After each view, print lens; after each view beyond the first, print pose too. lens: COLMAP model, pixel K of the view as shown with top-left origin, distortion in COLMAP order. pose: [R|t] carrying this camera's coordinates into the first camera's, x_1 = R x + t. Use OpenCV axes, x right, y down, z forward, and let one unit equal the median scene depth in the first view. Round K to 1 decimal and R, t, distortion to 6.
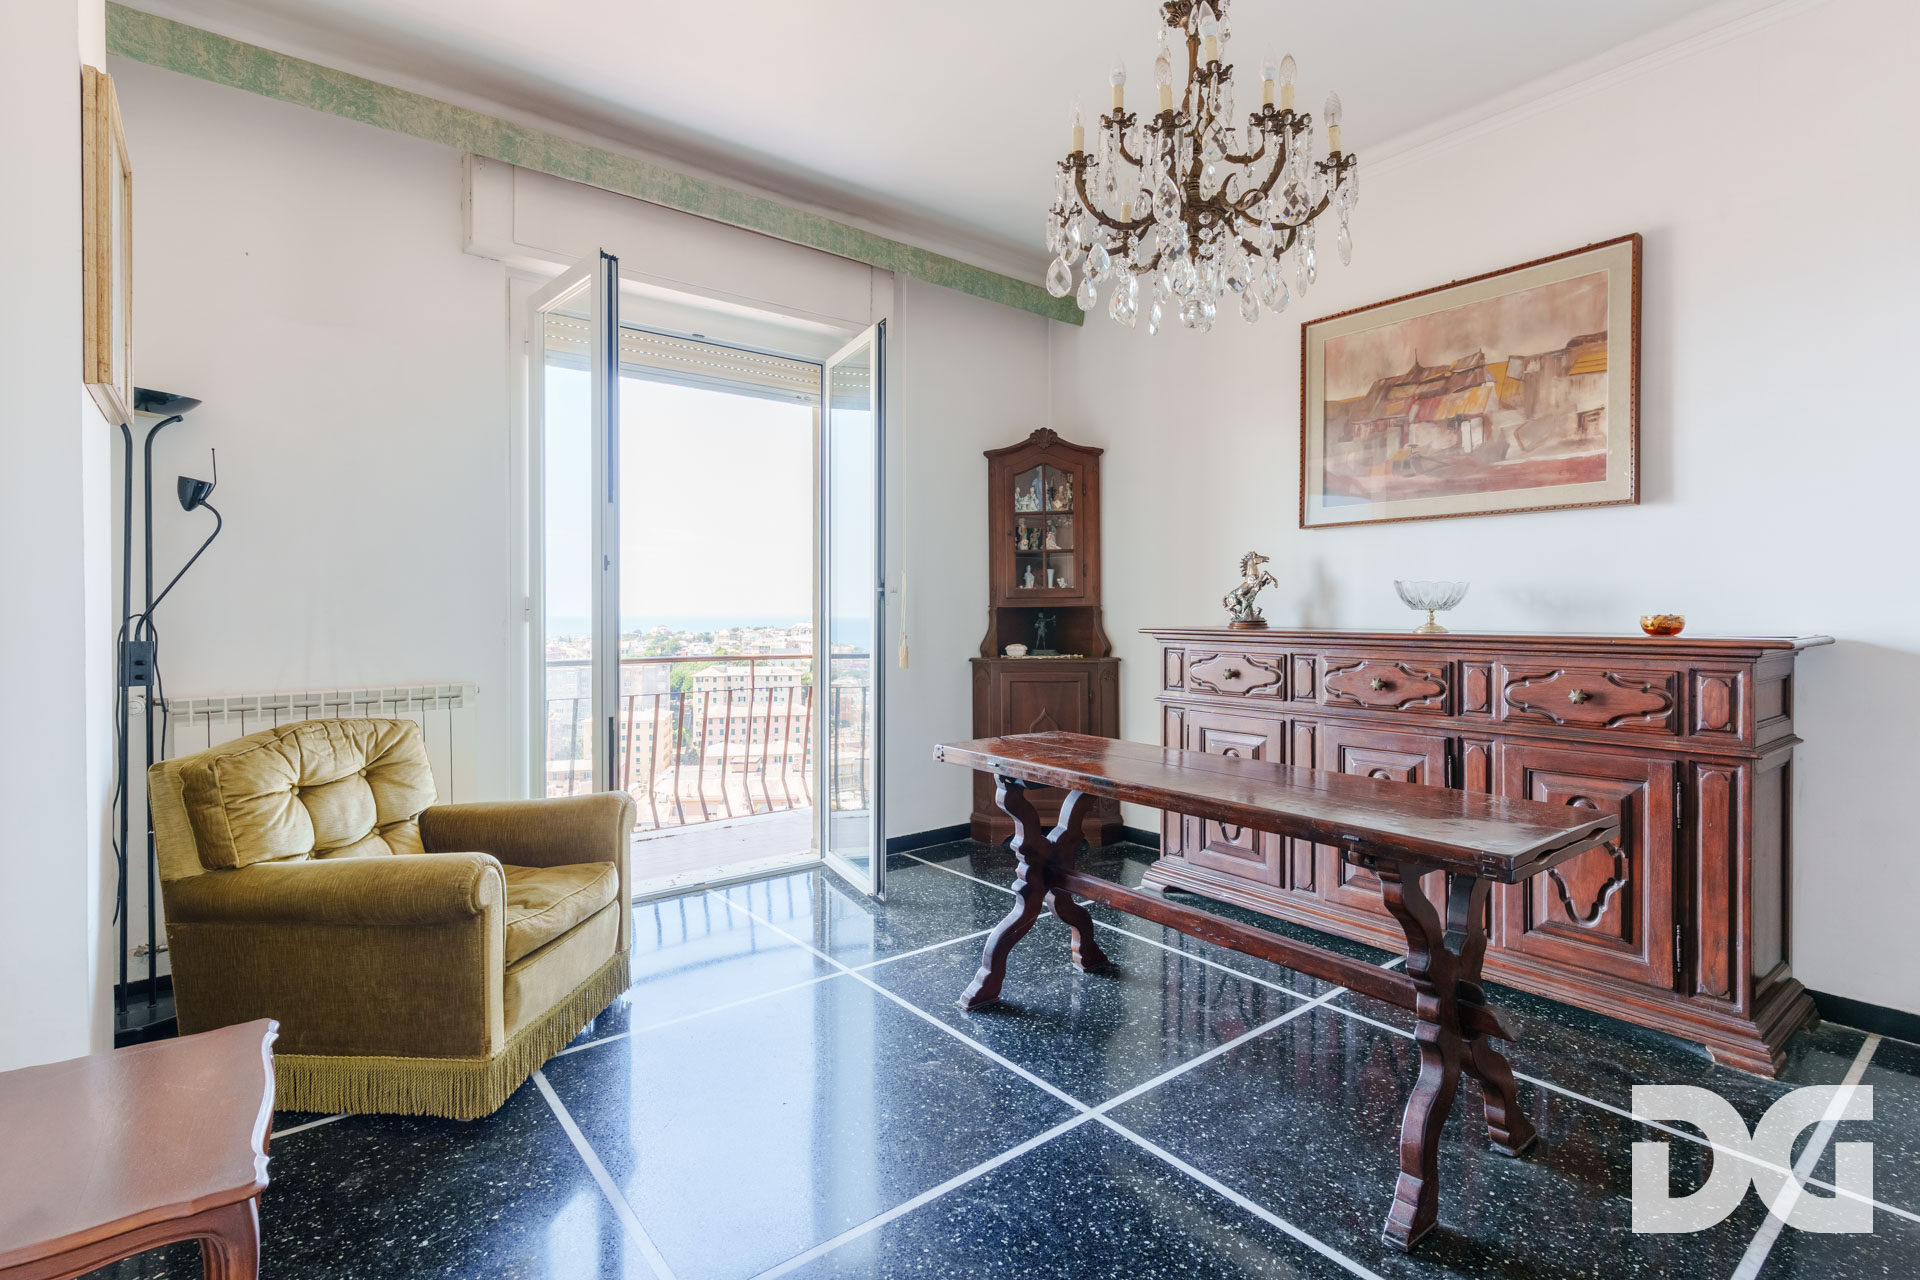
lens RADIAL K [[920.7, 0, 962.1], [0, 920.7, 621.5], [0, 0, 1]] dist [0.002910, 0.000187]
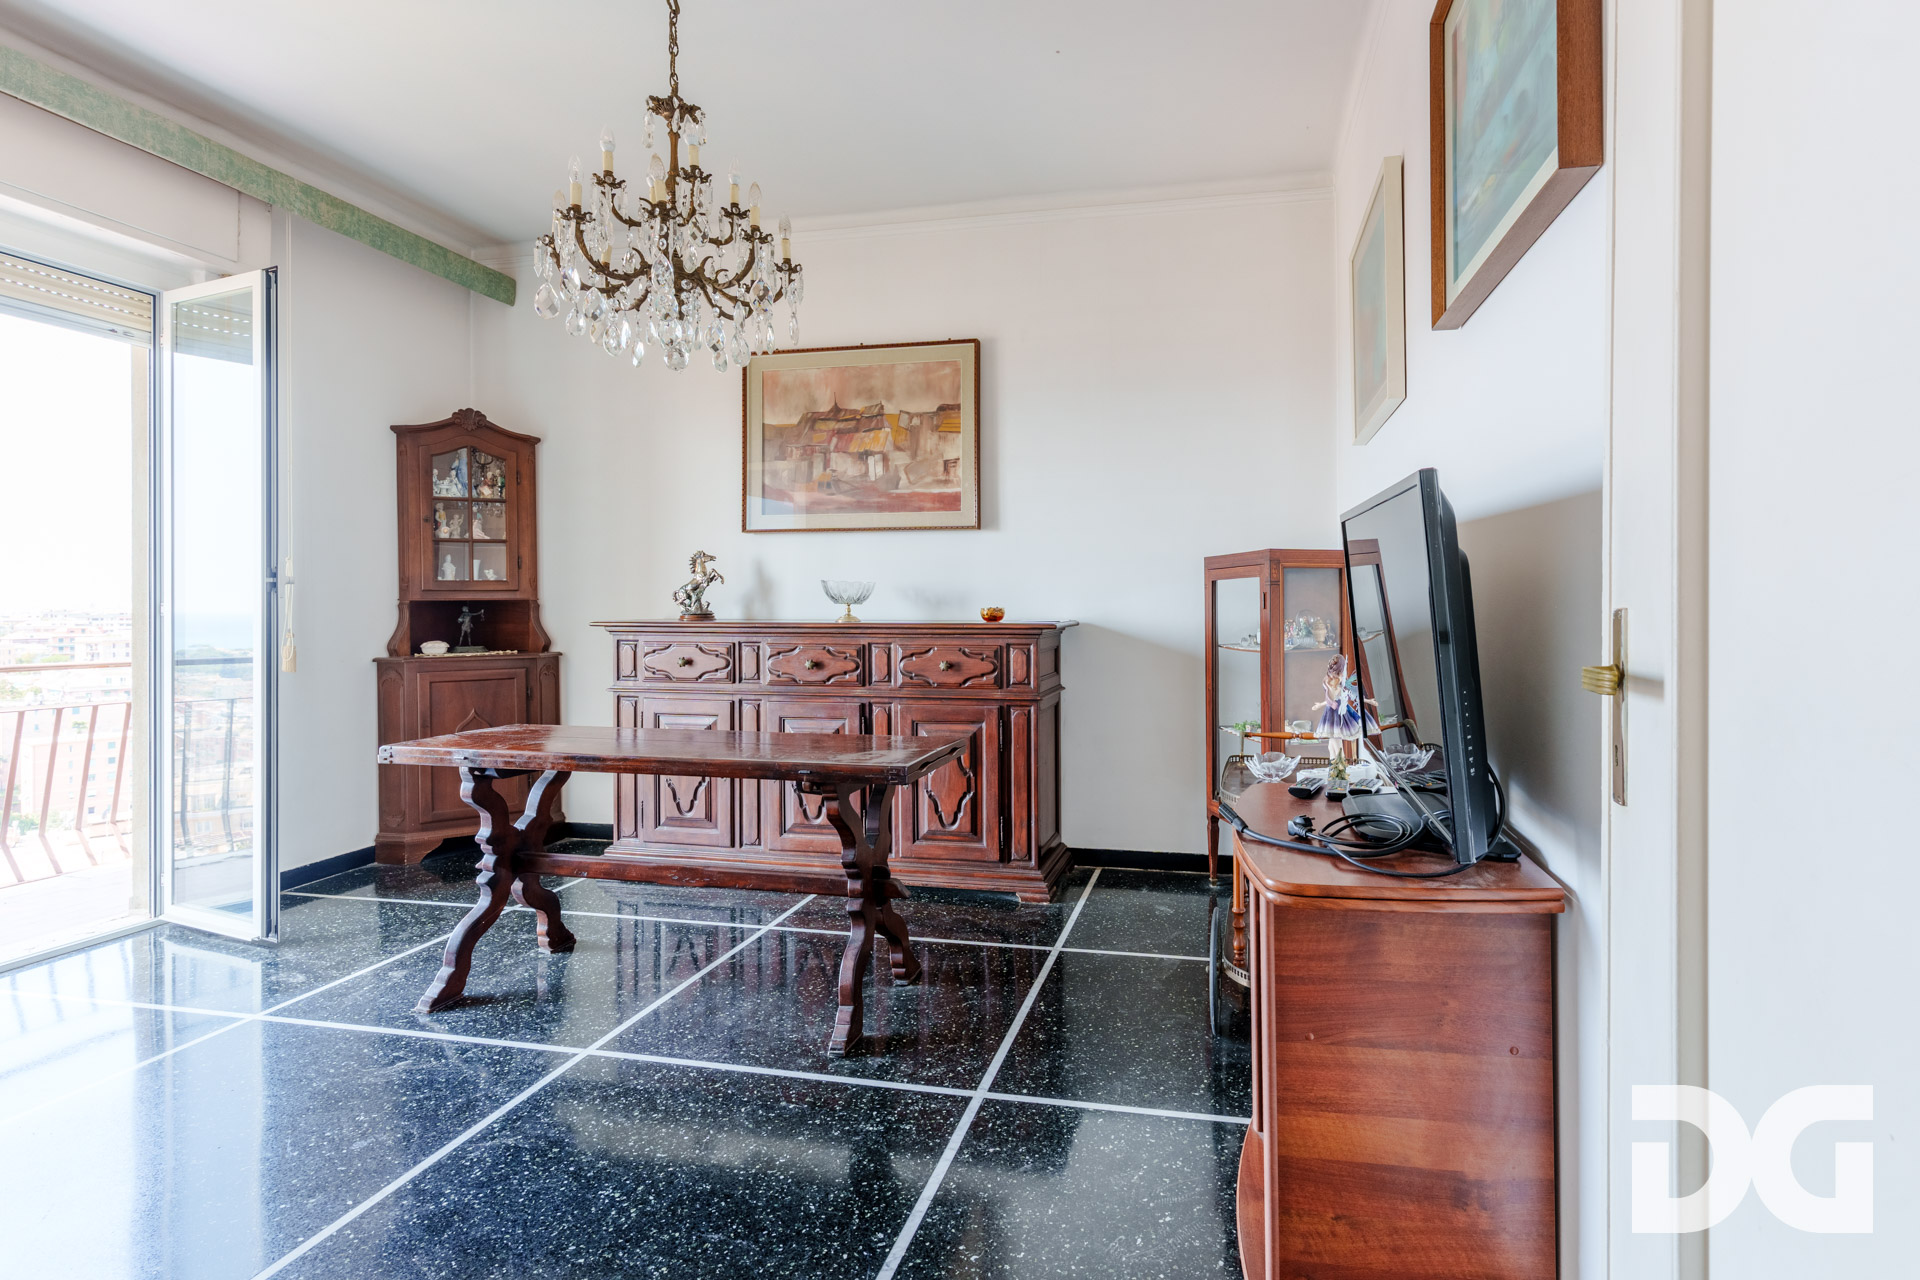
lens RADIAL K [[920.7, 0, 962.1], [0, 920.7, 621.5], [0, 0, 1]] dist [0.002910, 0.000187]
pose [[0.823618, -0.010988, 0.567038, -0.077518], [0.006890, 0.999932, 0.009369, 0.000769], [-0.567103, -0.003810, 0.823638, -0.125776]]
